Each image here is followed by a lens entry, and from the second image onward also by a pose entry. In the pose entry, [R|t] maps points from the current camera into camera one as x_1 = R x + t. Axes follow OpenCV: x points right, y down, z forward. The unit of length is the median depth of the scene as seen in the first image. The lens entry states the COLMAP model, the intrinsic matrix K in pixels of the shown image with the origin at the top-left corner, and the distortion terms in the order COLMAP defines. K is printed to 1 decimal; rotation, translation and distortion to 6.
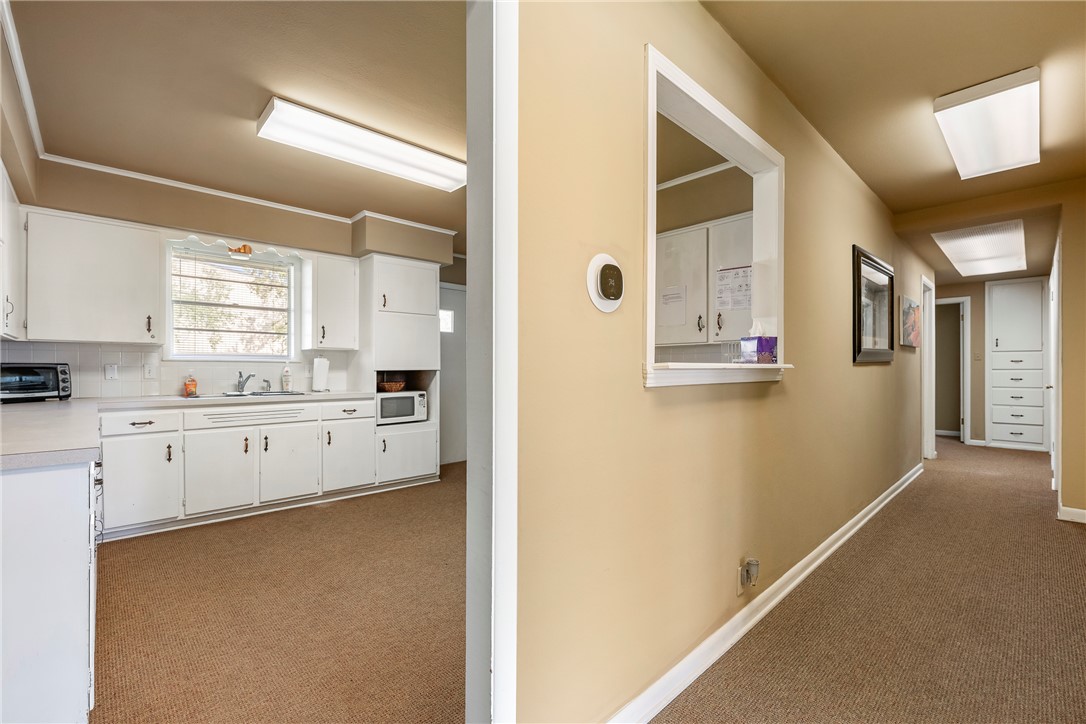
lens RADIAL K [[468.4, 0, 538.4], [0, 468.4, 369.8], [0, 0, 1]] dist [0.001041, -0.000385]
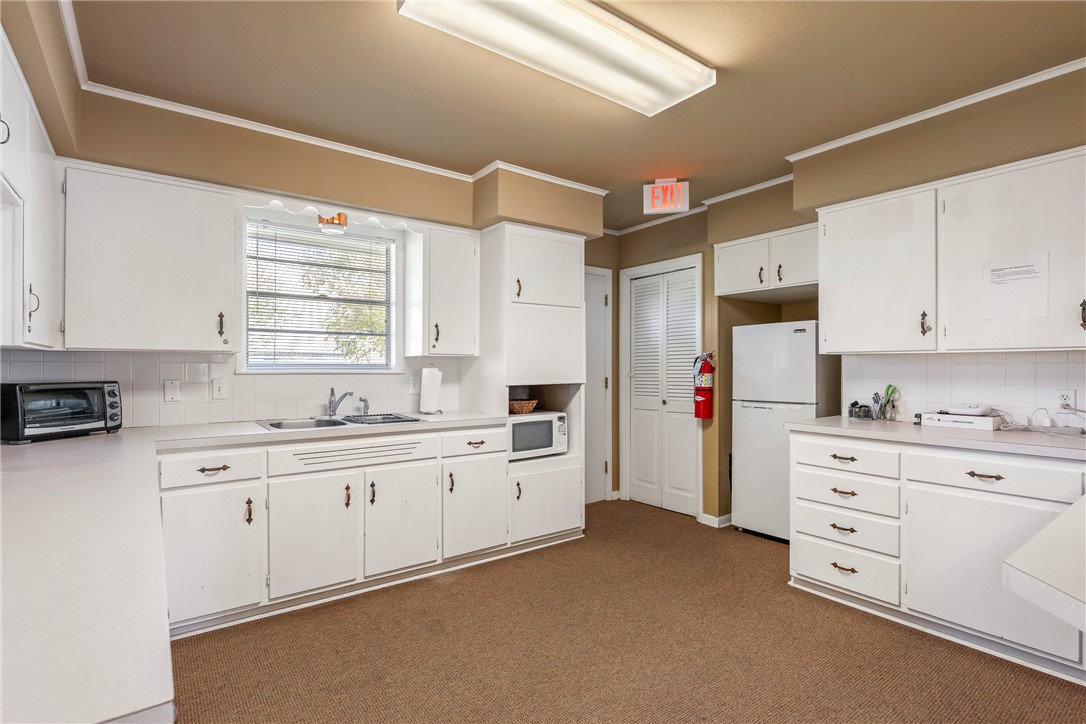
lens RADIAL K [[522.4, 0, 539.9], [0, 522.4, 366.2], [0, 0, 1]] dist [-0.001457, 0.001282]
pose [[0.993494, -0.000389, -0.113888, -0.243546], [-0.000179, 0.999988, -0.004972, -0.028288], [0.113888, 0.004960, 0.993481, 0.251063]]
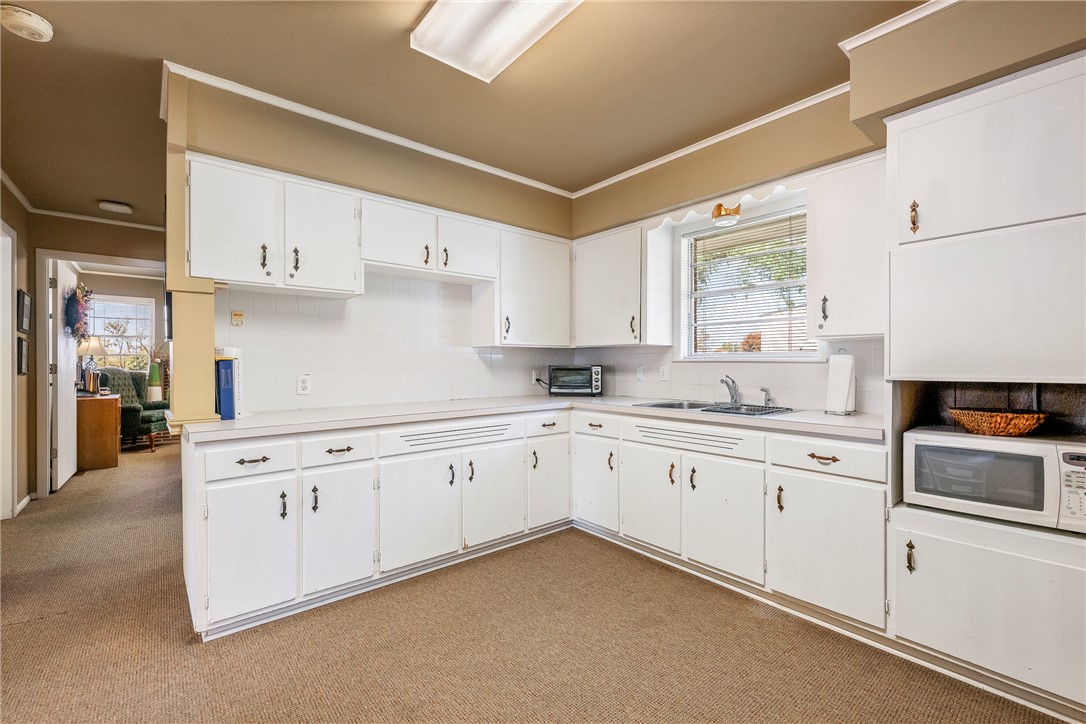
lens RADIAL K [[468.4, 0, 539.4], [0, 468.4, 362.5], [0, 0, 1]] dist [0.001041, -0.000385]
pose [[-0.069468, 0.002293, -0.997582, 0.143623], [0.003272, 0.999993, 0.002070, -0.020749], [0.997579, -0.003120, -0.069475, 0.818985]]
